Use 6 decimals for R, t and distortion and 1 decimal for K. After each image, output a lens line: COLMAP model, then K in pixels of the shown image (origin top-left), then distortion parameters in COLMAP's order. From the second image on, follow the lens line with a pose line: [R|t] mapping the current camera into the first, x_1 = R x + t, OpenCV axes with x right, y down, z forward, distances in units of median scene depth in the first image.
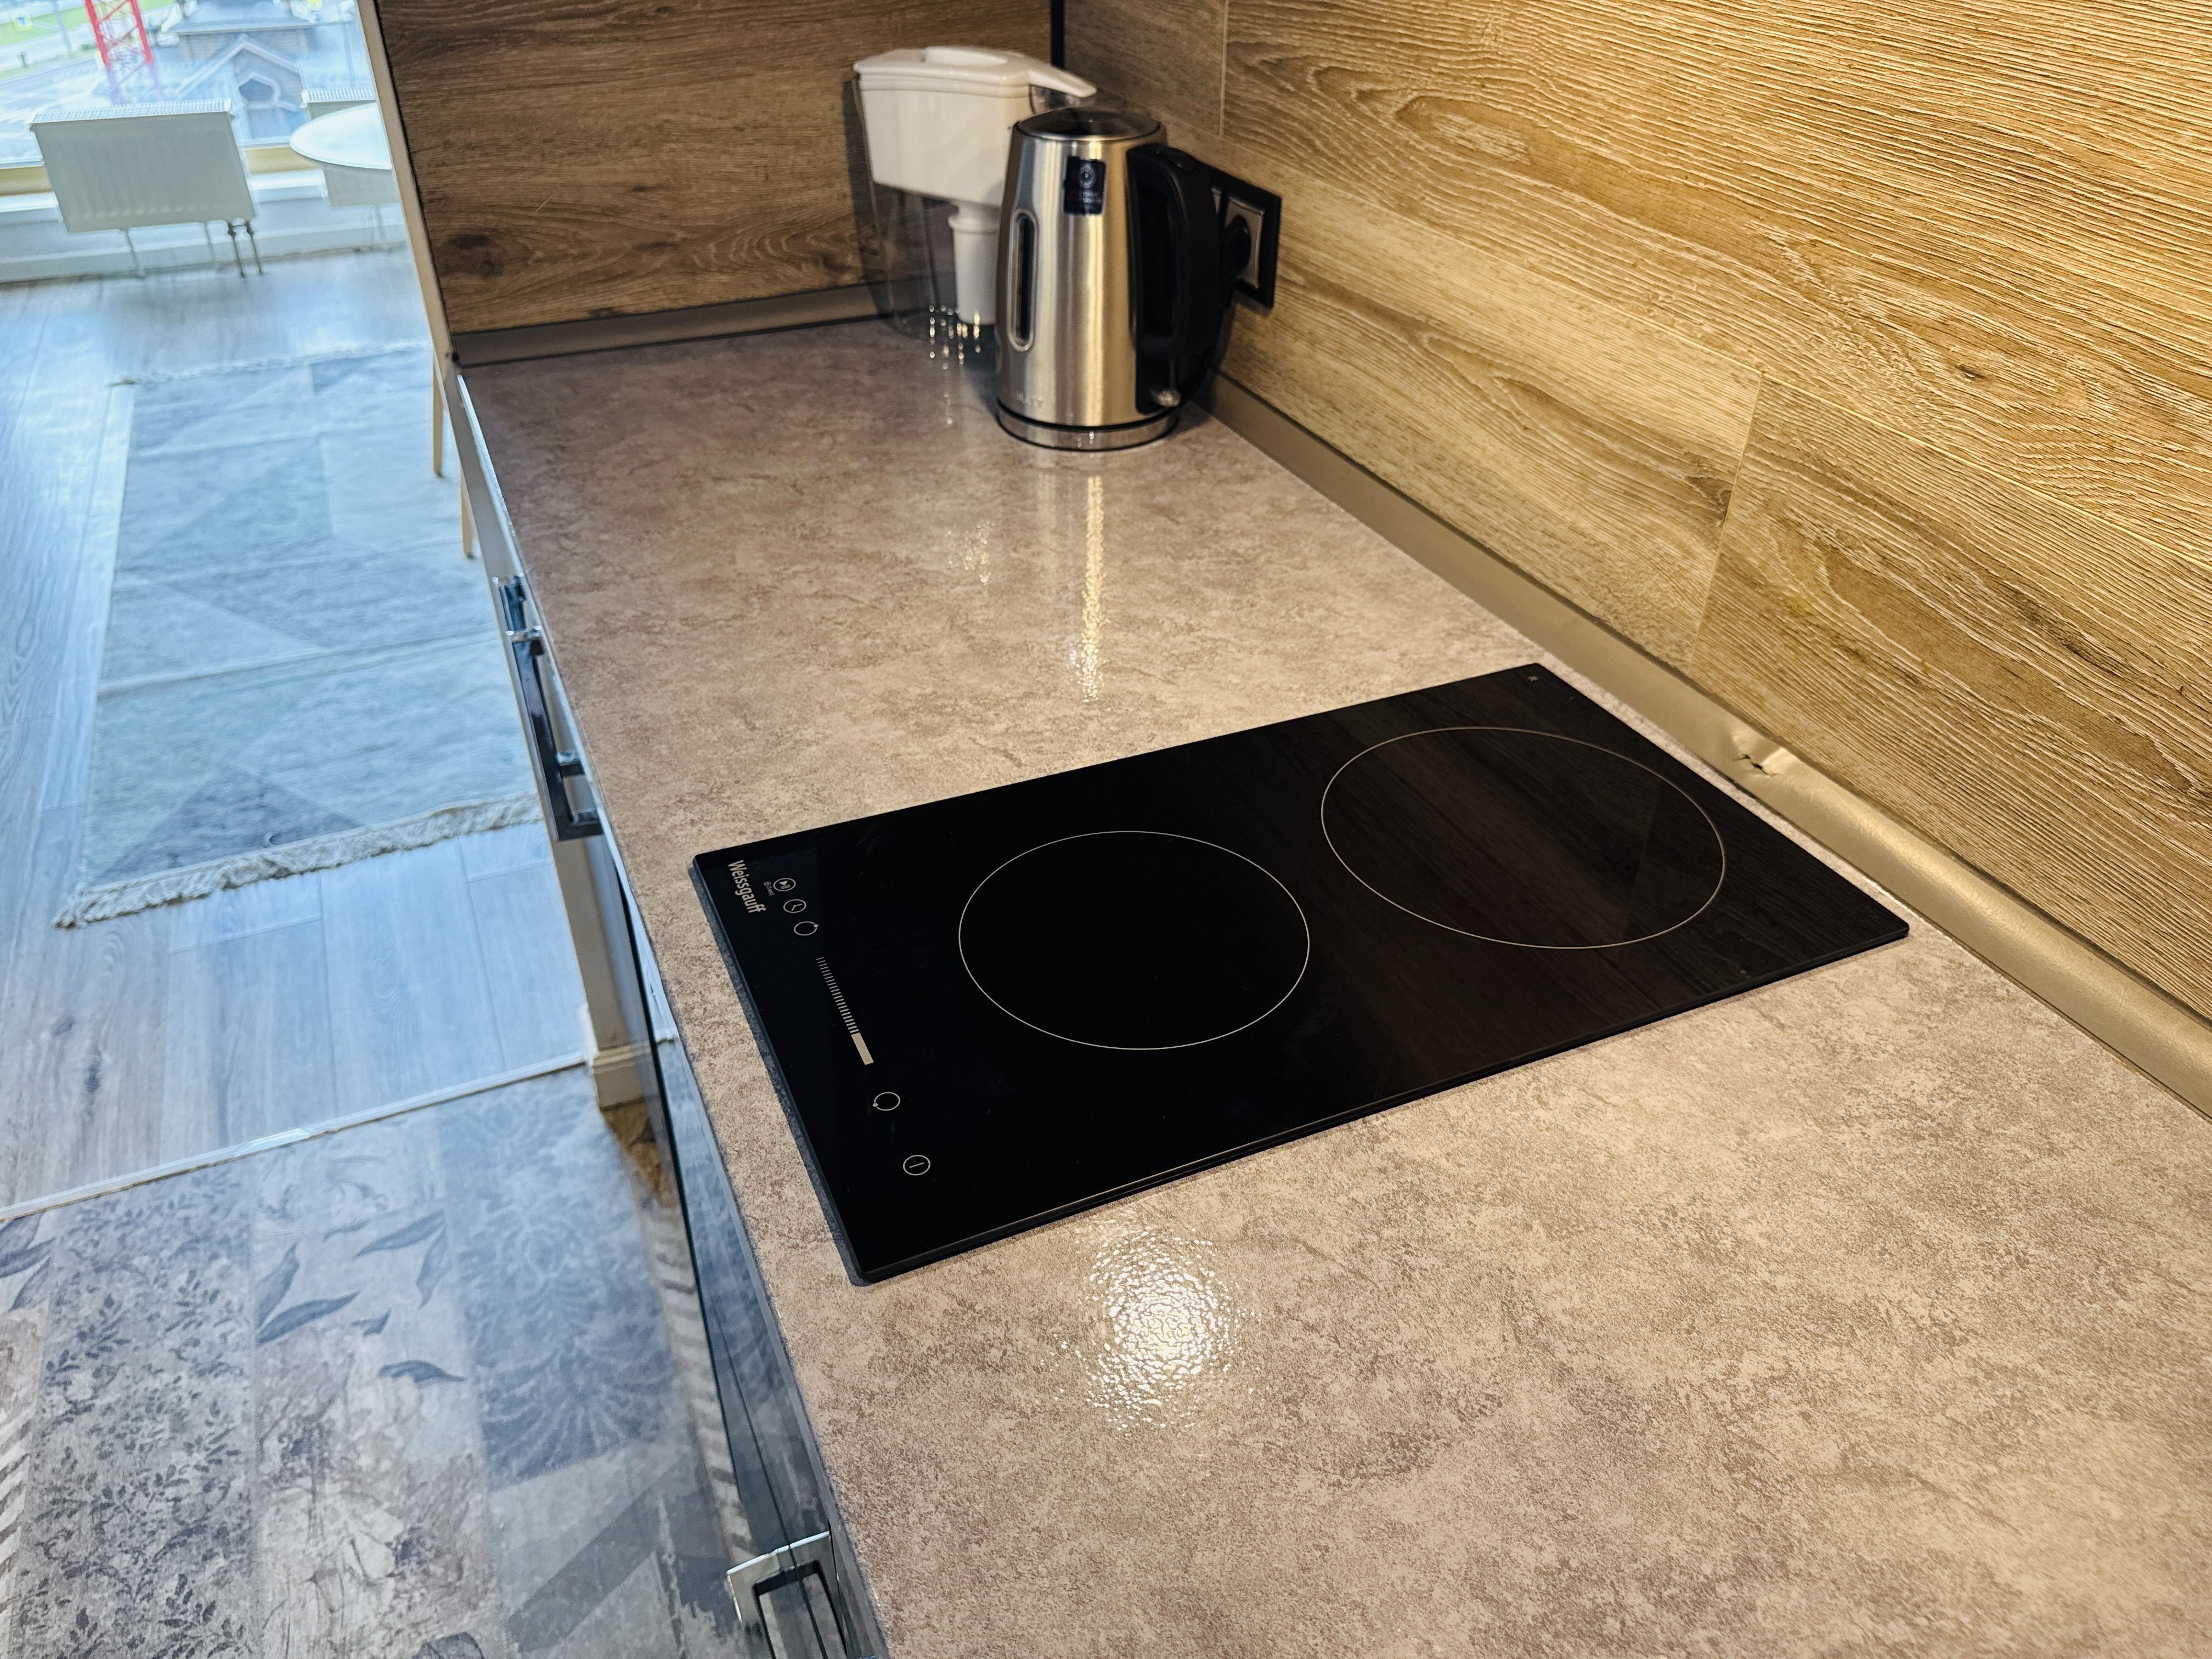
lens RADIAL K [[1583.5, 0, 1094.9], [0, 1583.5, 828.4], [0, 0, 1]] dist [0.000785, -0.021820]
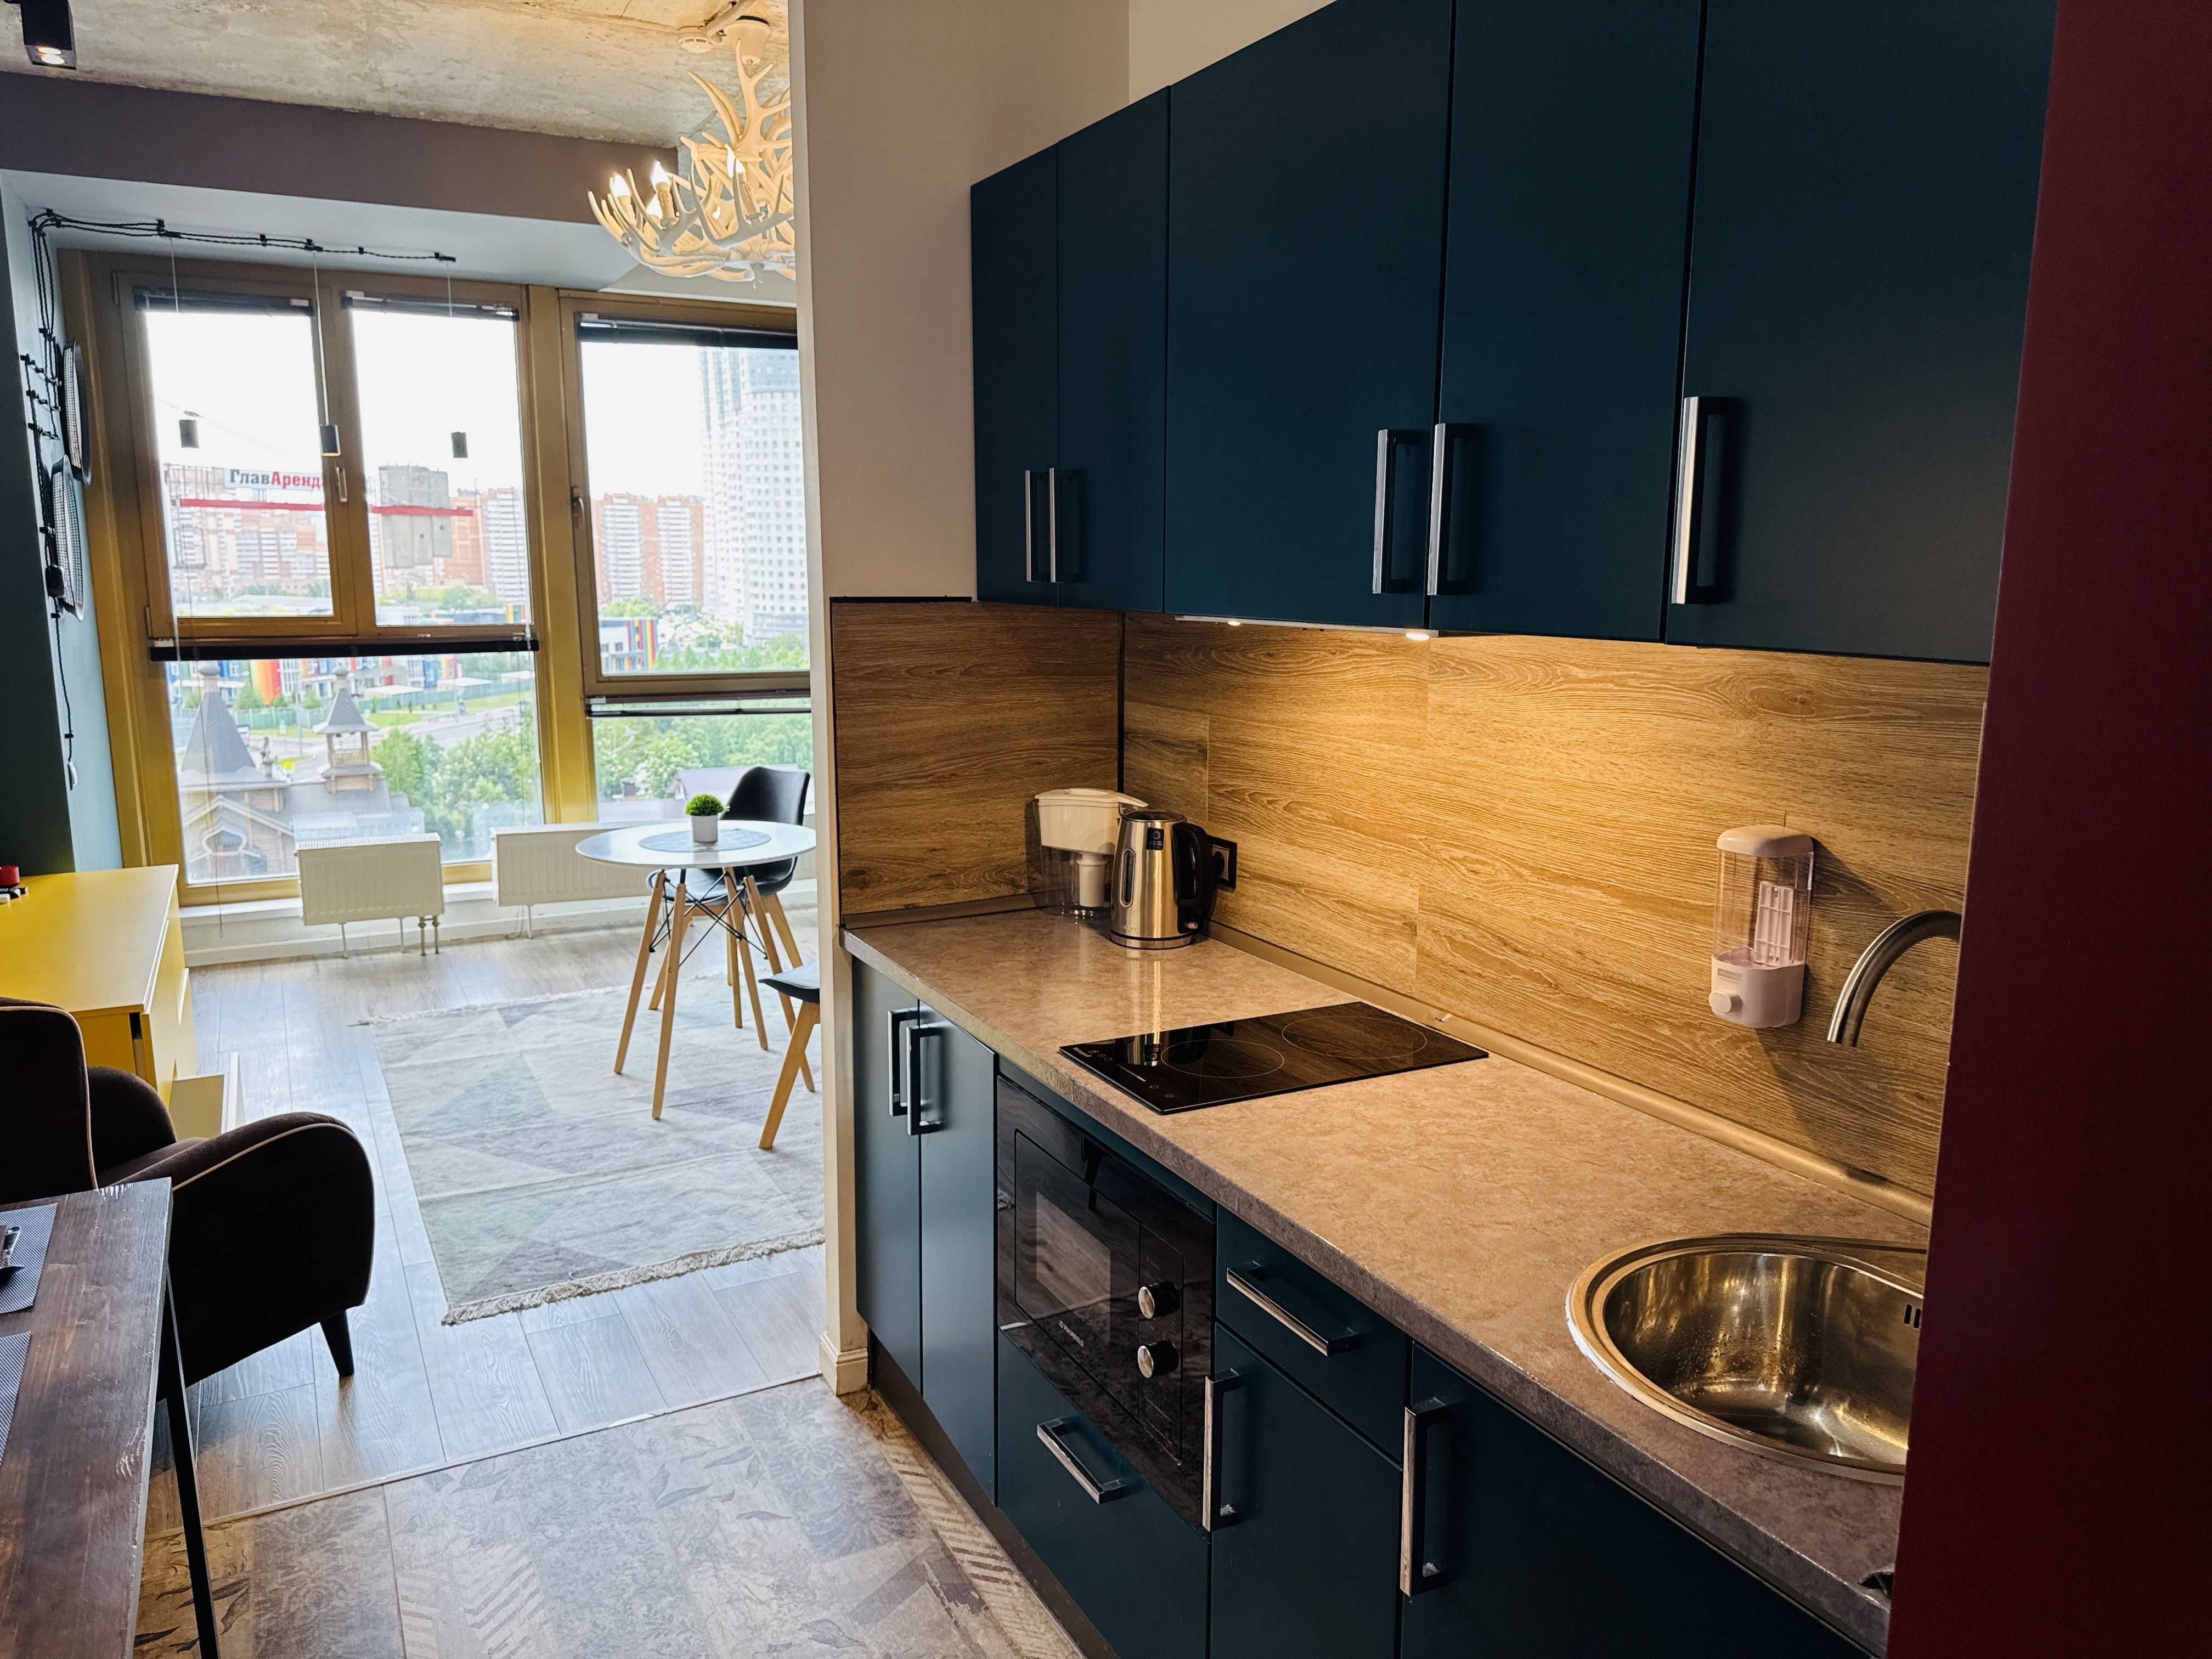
lens RADIAL K [[1583.5, 0, 1094.9], [0, 1583.5, 828.4], [0, 0, 1]] dist [0.000785, -0.021820]
pose [[0.997736, -0.017746, 0.064865, -0.209863], [0.043555, 0.905435, -0.422245, 0.485119], [-0.051238, 0.424115, 0.904158, -0.964081]]
